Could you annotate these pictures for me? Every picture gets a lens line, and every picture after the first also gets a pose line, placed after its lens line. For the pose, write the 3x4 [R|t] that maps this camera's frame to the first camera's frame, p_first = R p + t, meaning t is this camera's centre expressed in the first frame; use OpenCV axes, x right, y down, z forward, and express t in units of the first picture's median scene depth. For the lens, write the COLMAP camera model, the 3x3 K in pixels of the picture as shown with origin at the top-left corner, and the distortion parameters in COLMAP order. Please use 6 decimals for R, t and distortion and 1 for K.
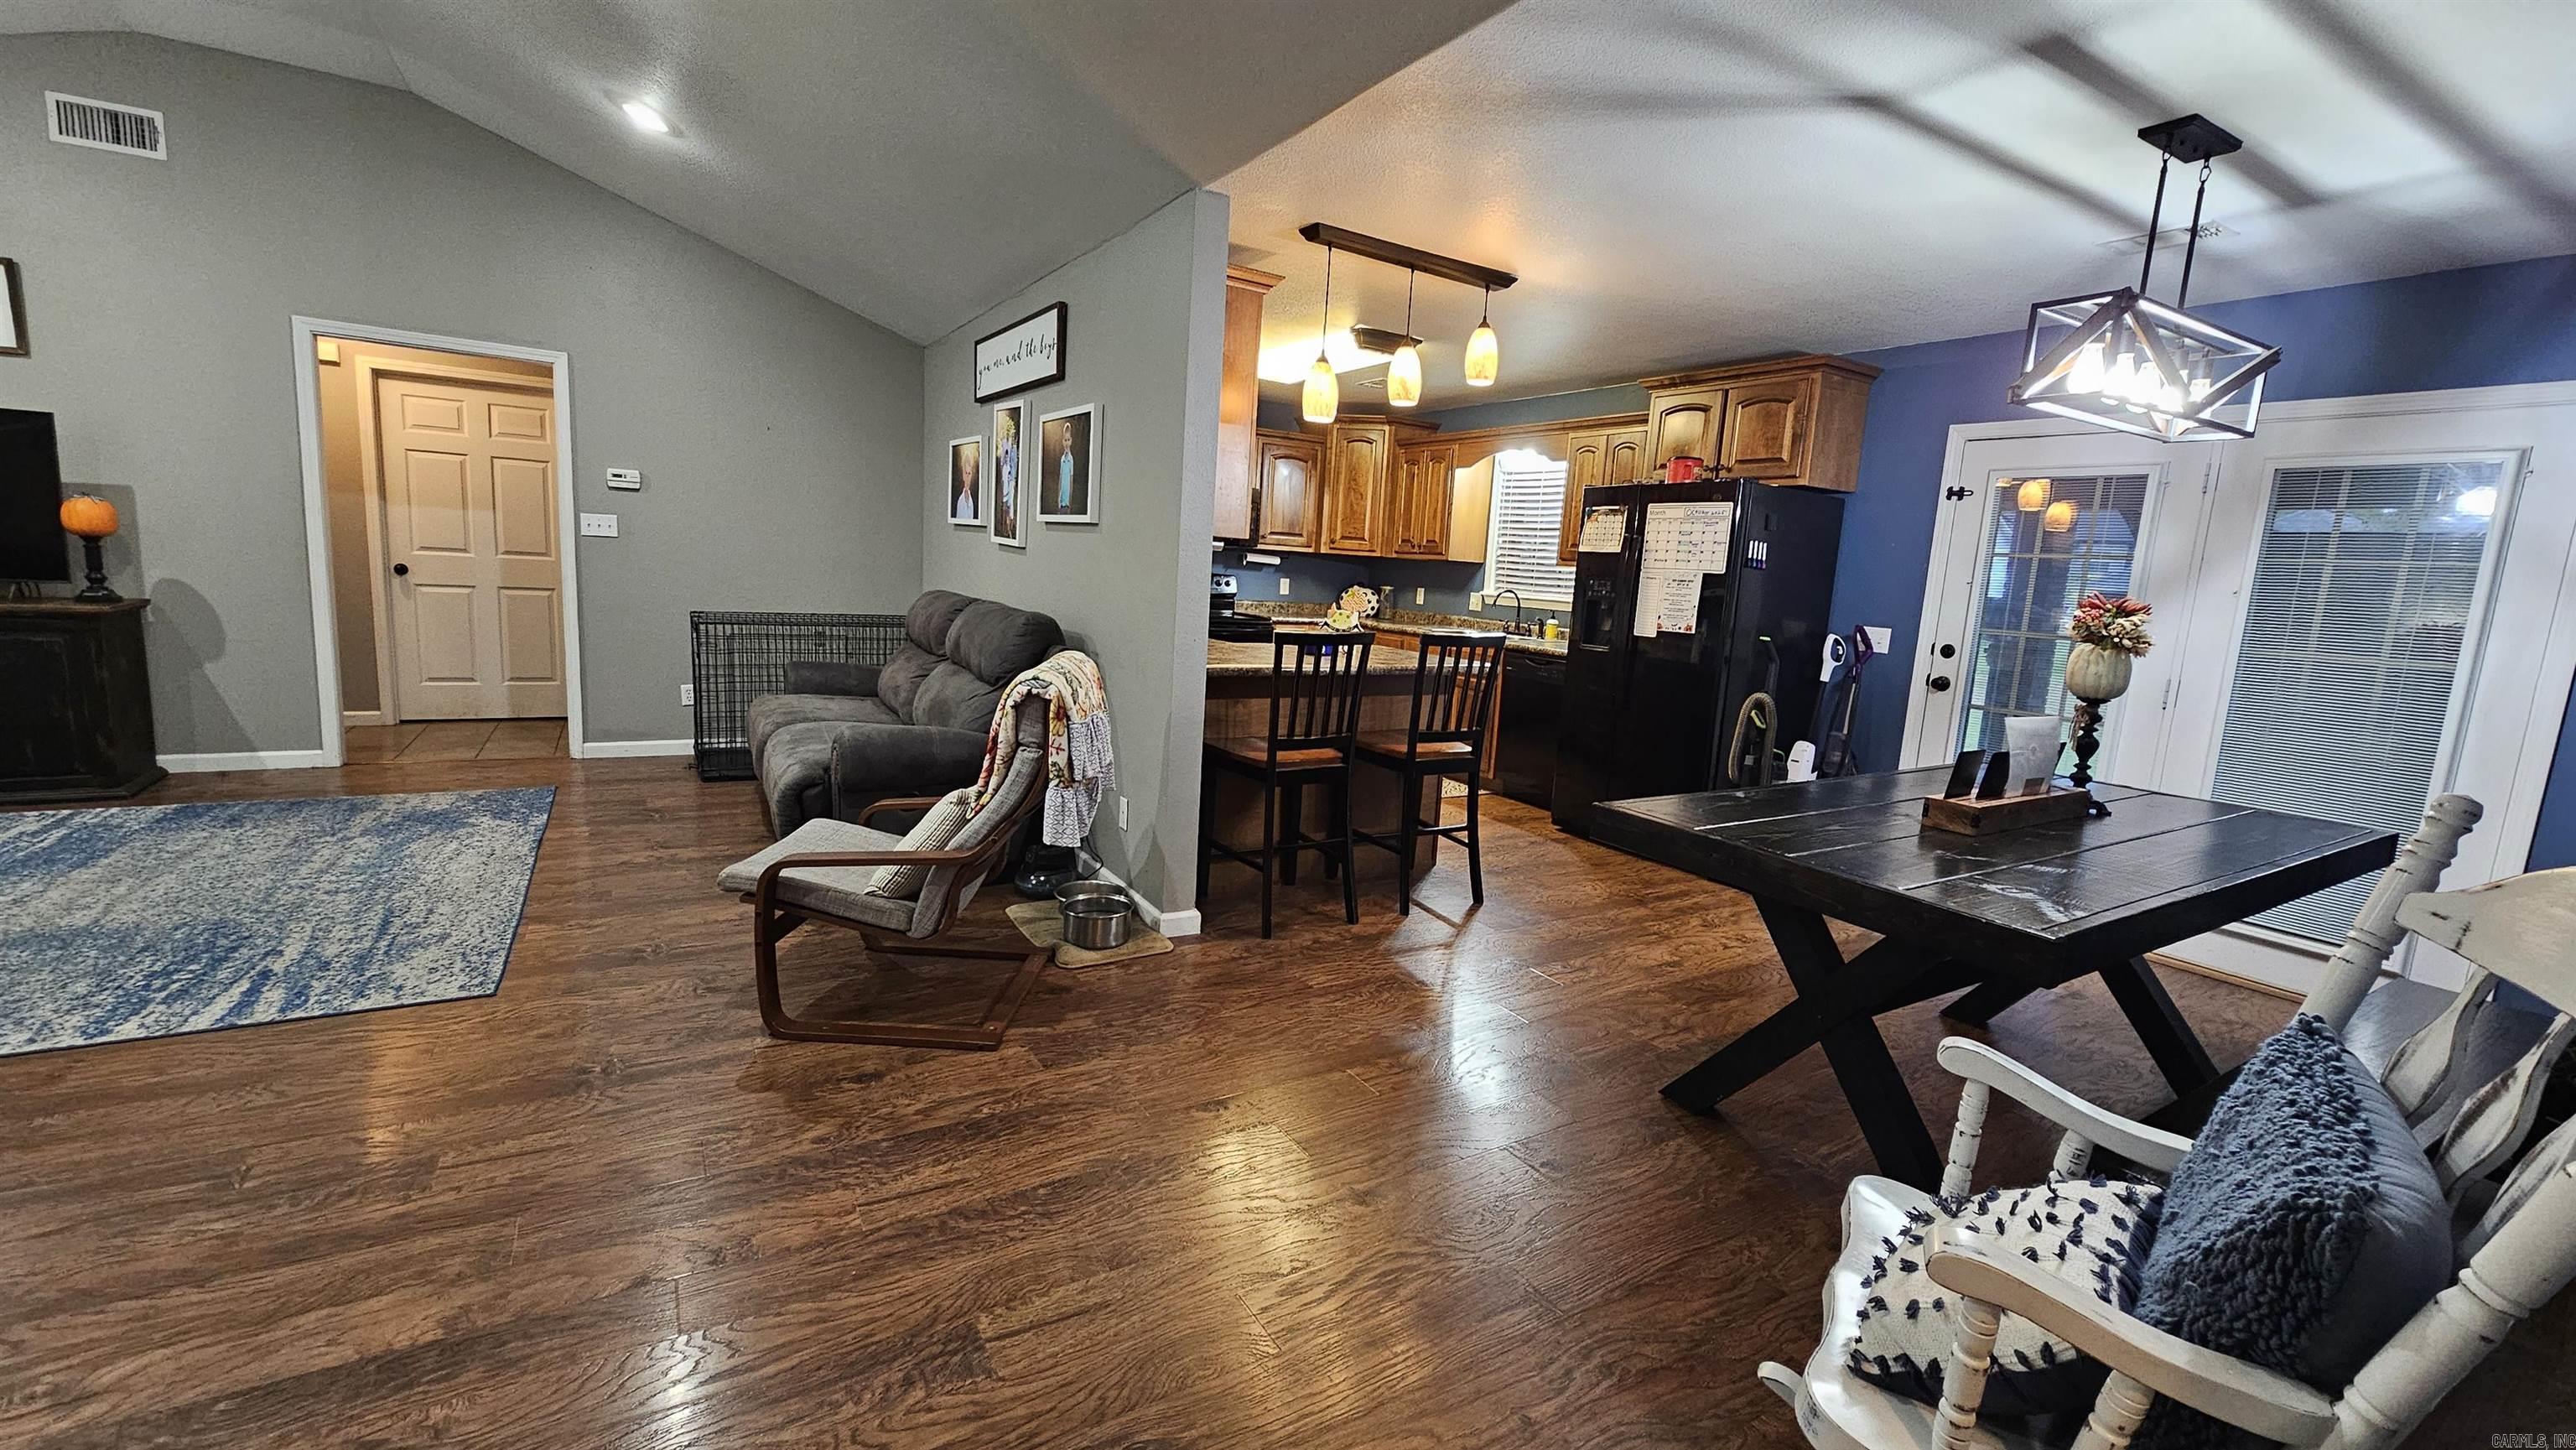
lens RADIAL K [[1055.3, 0, 1305.7], [0, 1055.3, 726.3], [0, 0, 1]] dist [-0.004178, 0.001035]
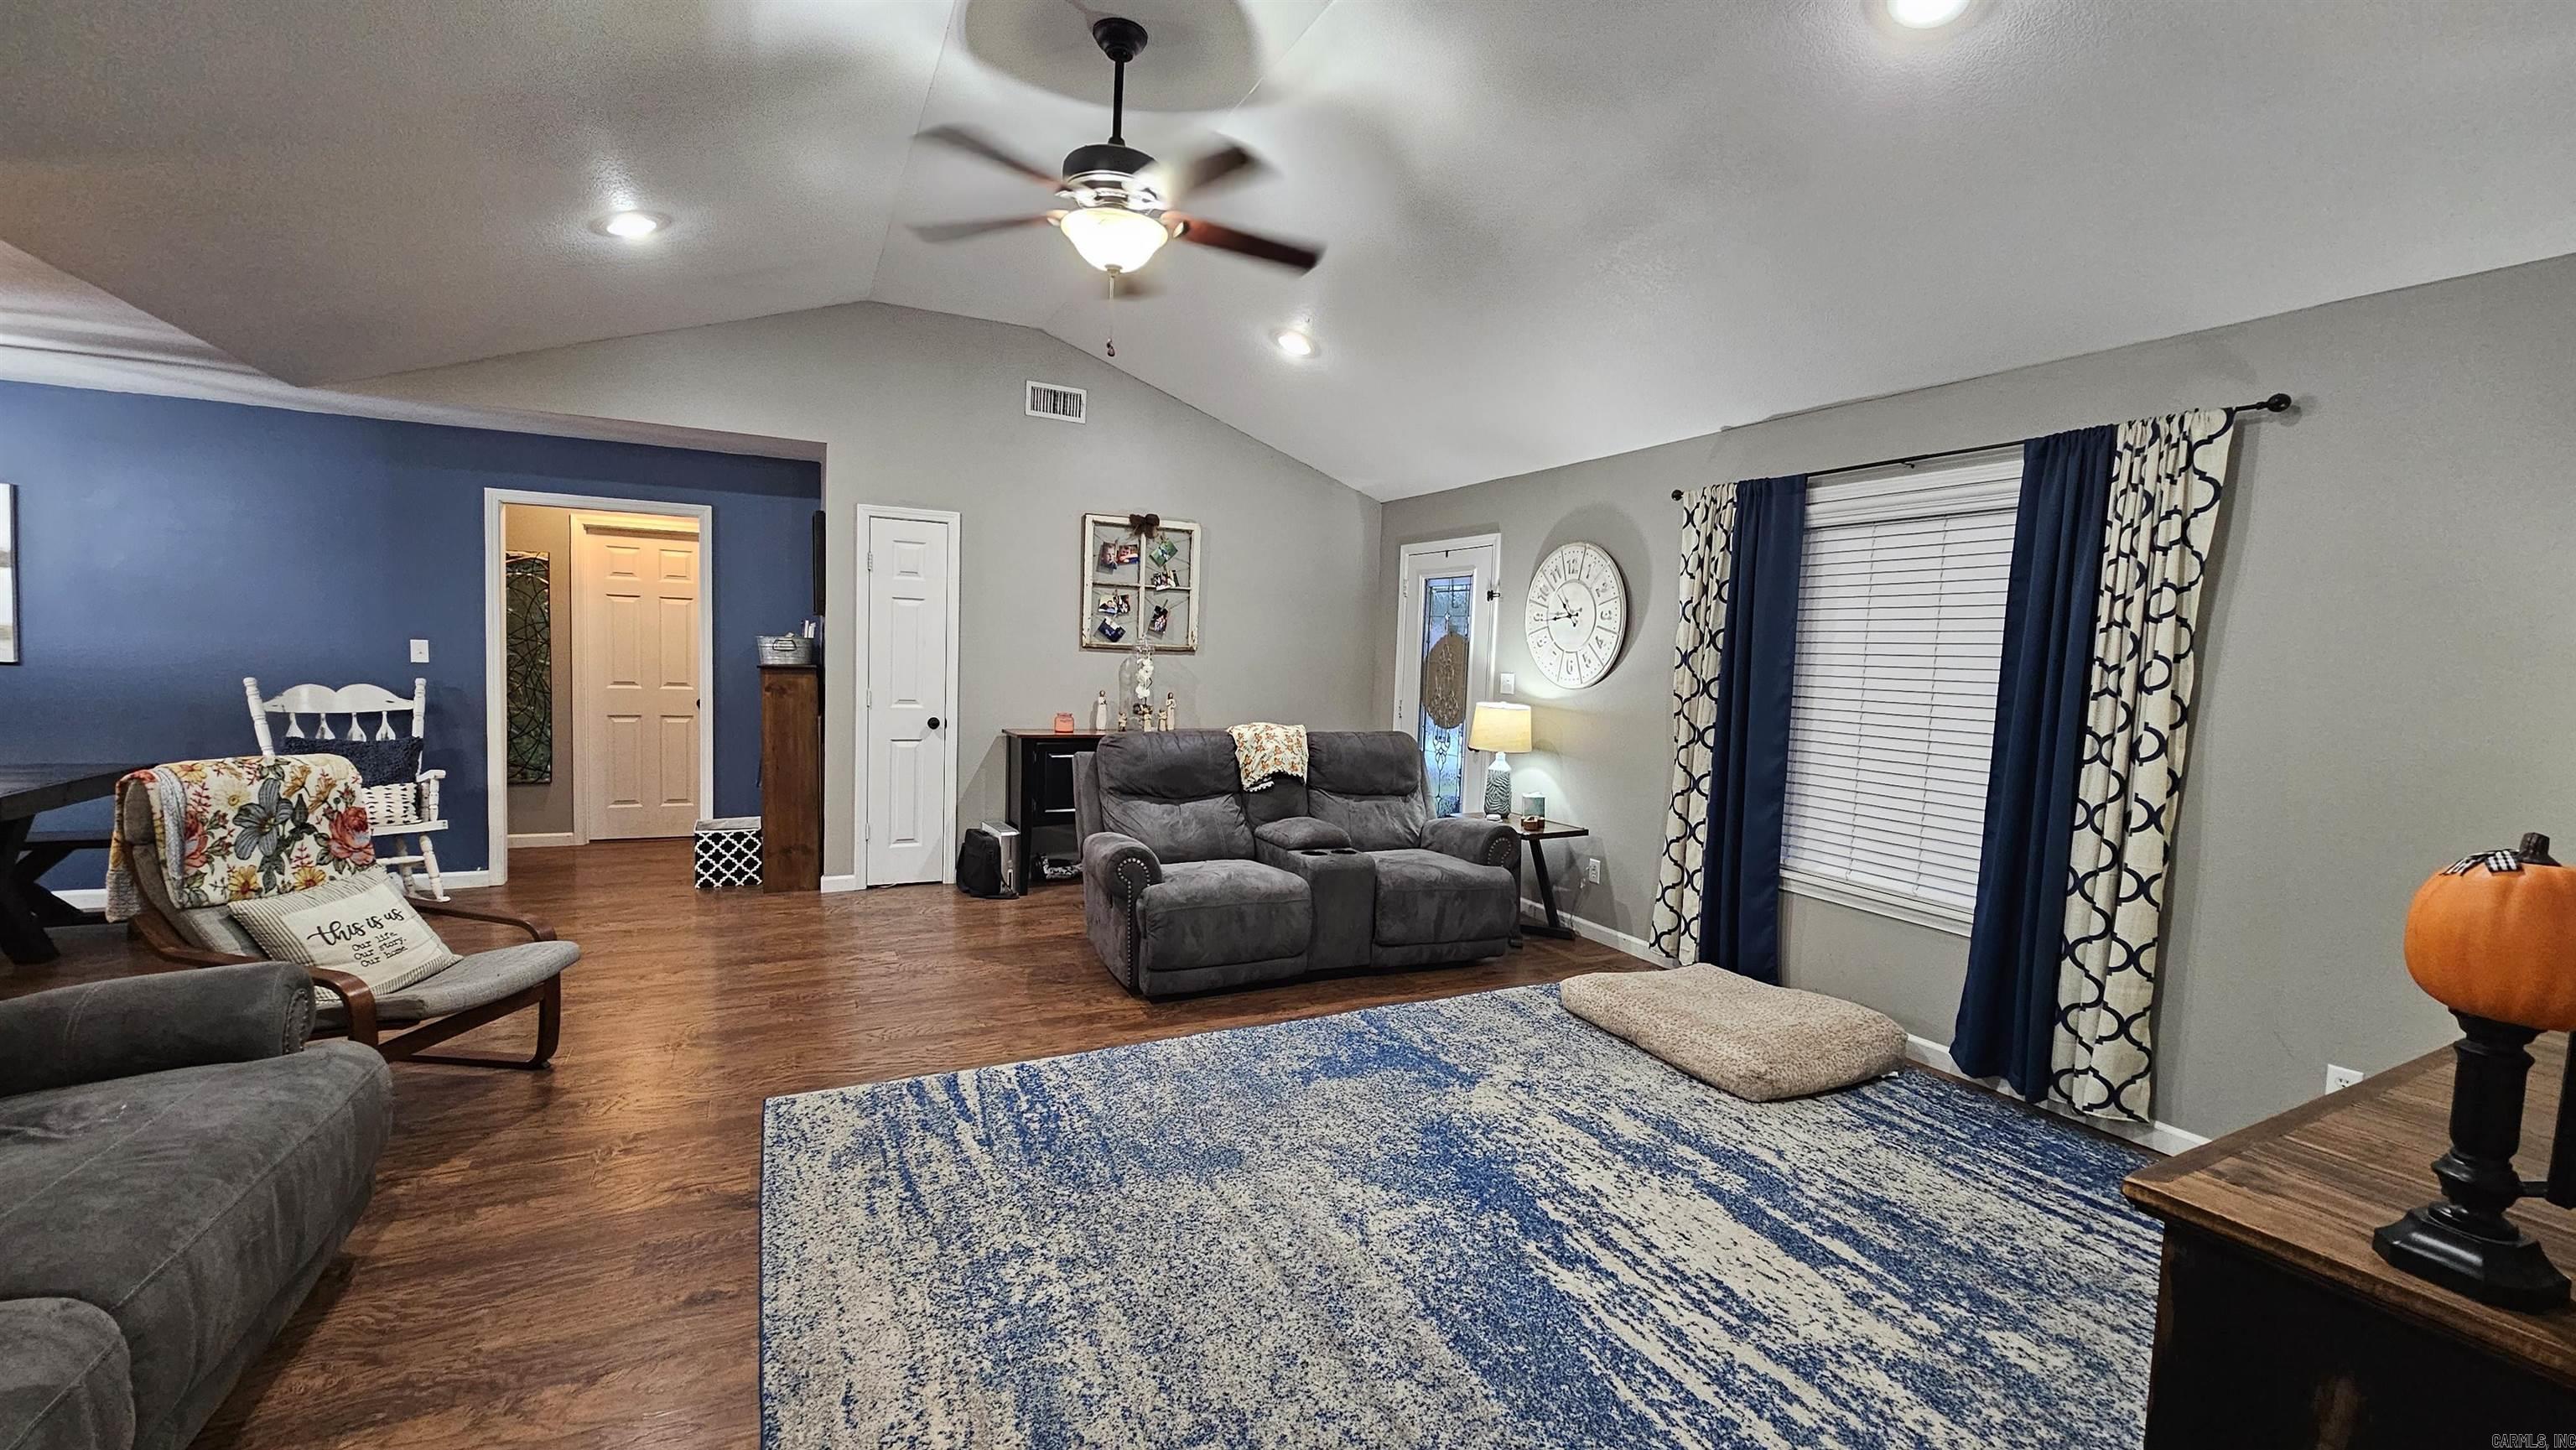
lens RADIAL K [[1050.5, 0, 1302.3], [0, 1050.5, 728.4], [0, 0, 1]] dist [-0.003463, 0.000869]
pose [[-0.991200, -0.104315, 0.081498, -0.852052], [-0.083086, 0.969529, 0.230456, -0.264359], [-0.103055, 0.221656, -0.969664, 1.188572]]
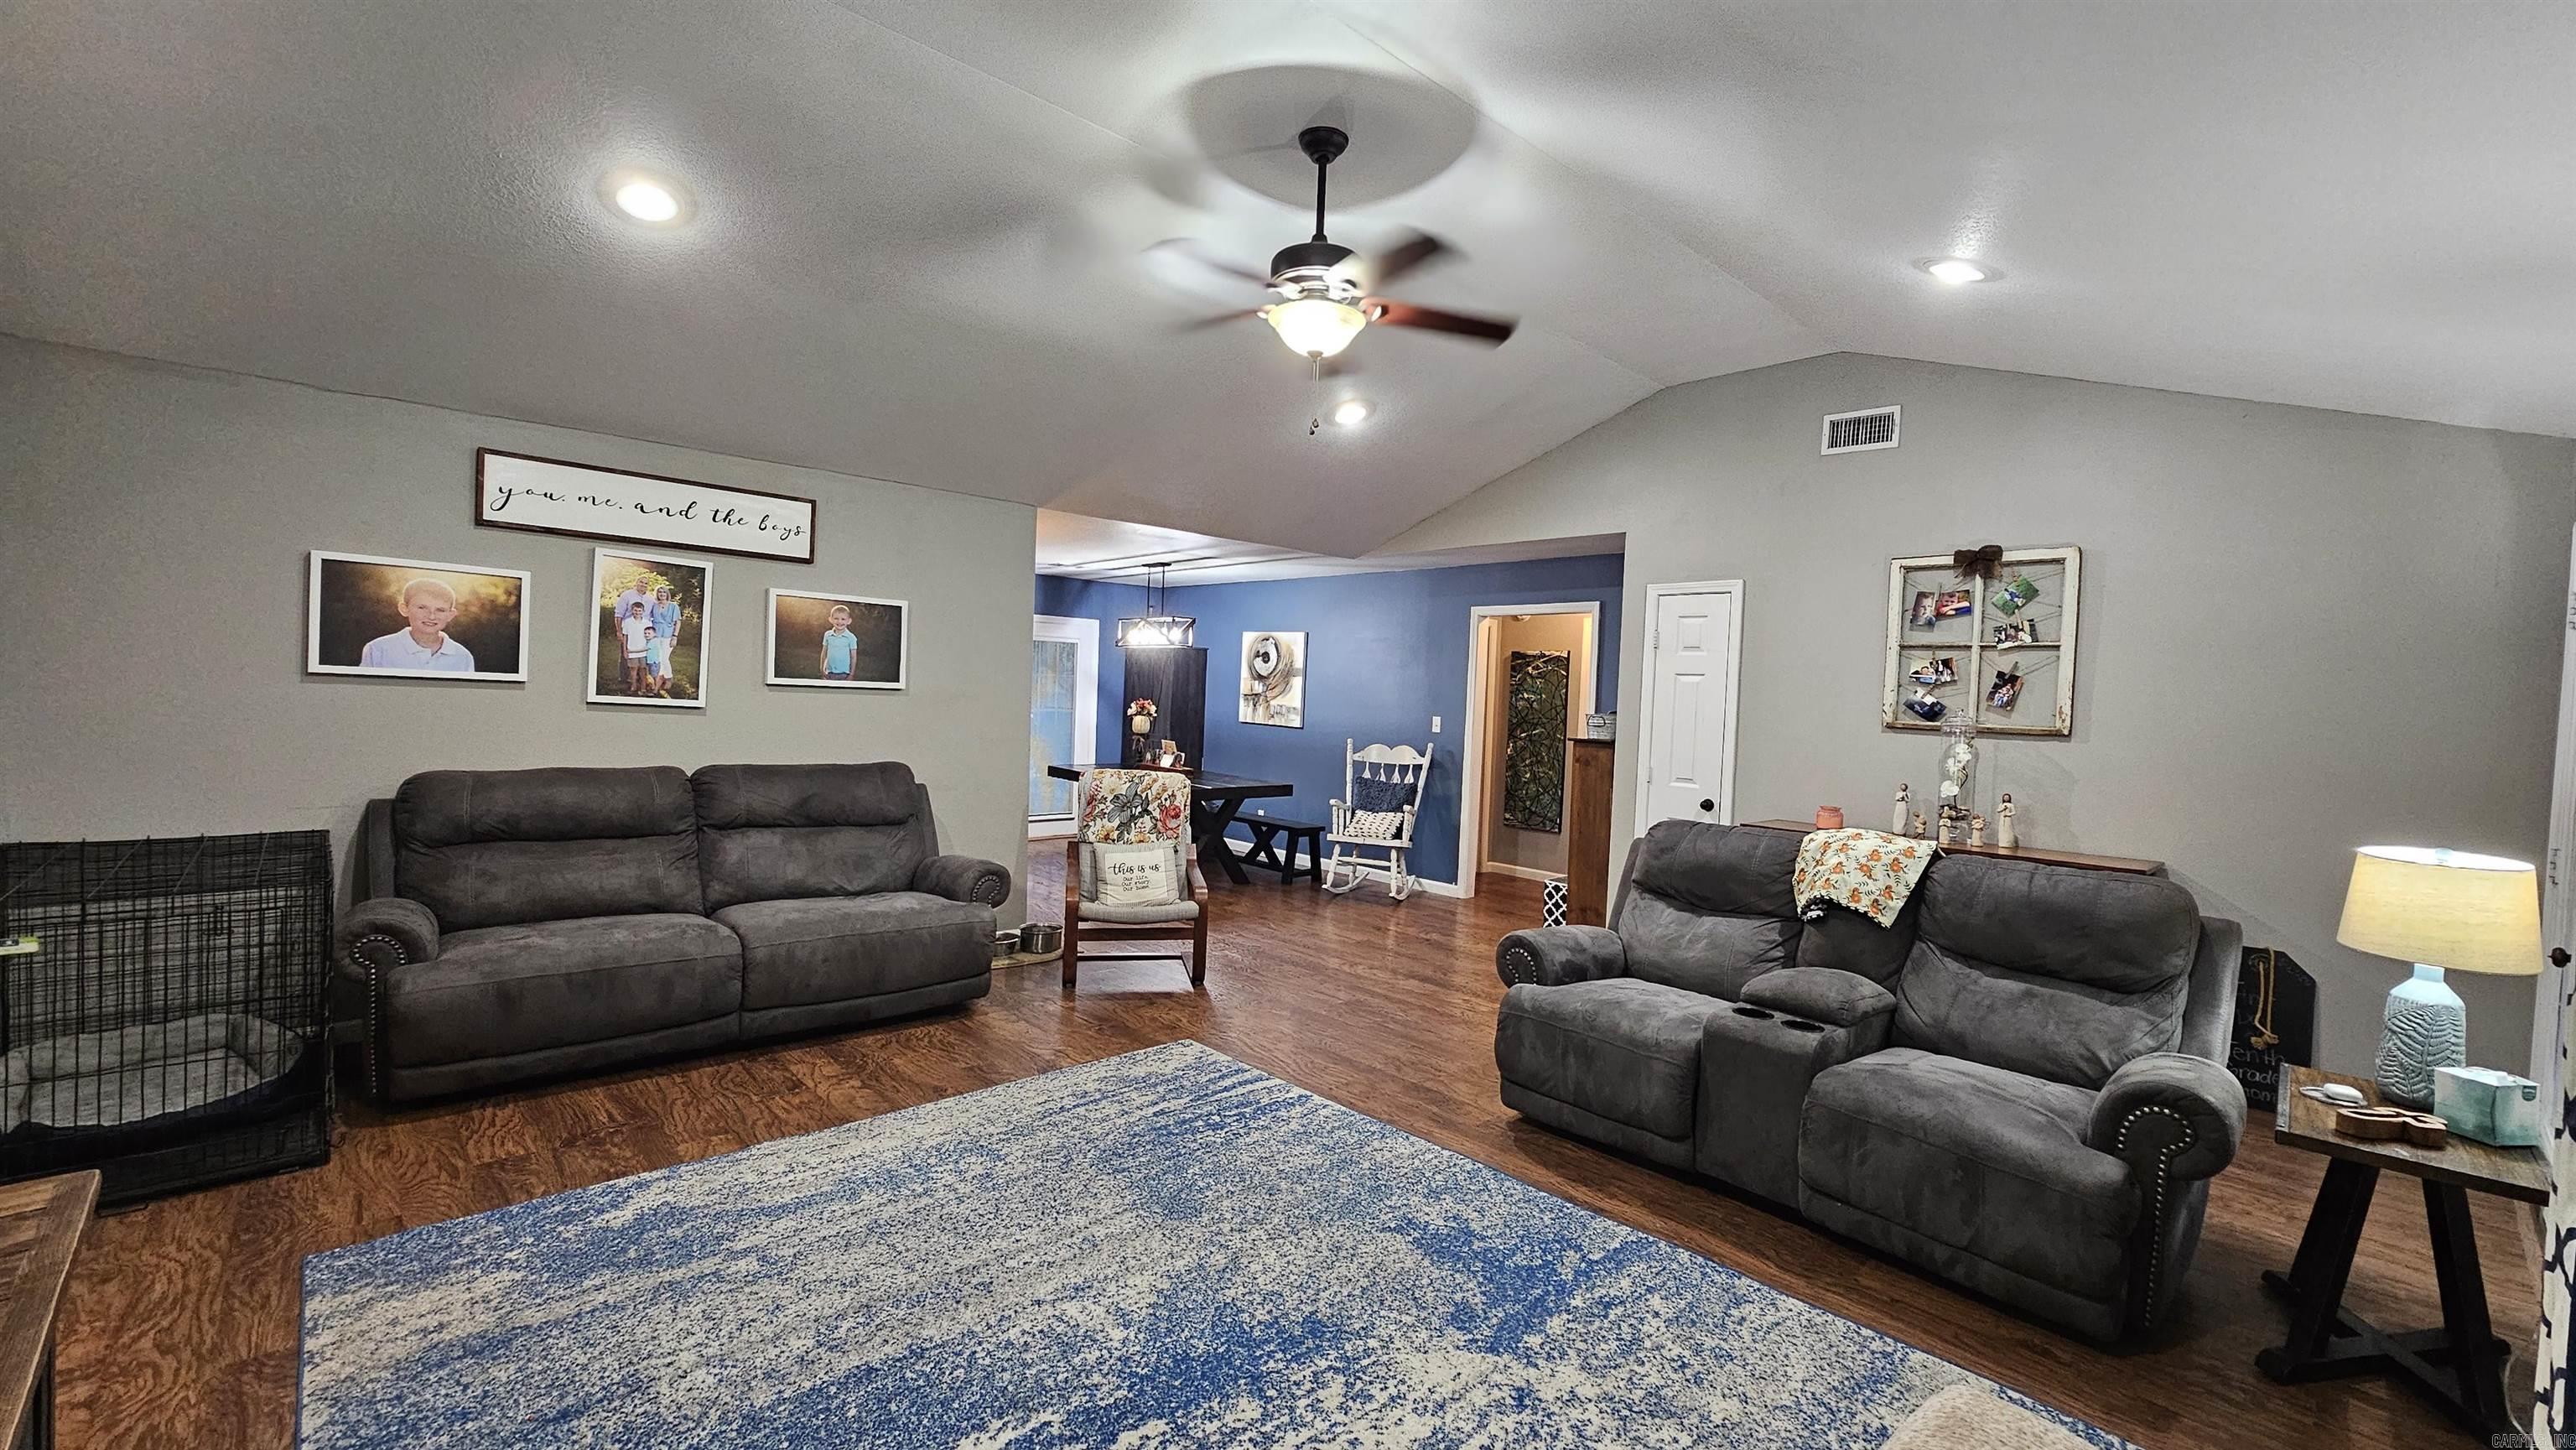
lens RADIAL K [[1050.5, 0, 1302.3], [0, 1050.5, 728.4], [0, 0, 1]] dist [-0.003463, 0.000869]
pose [[-0.194810, -0.103351, 0.975381, -1.375419], [0.101735, 0.986940, 0.124895, -0.222493], [-0.975551, 0.123561, -0.181752, 0.652344]]
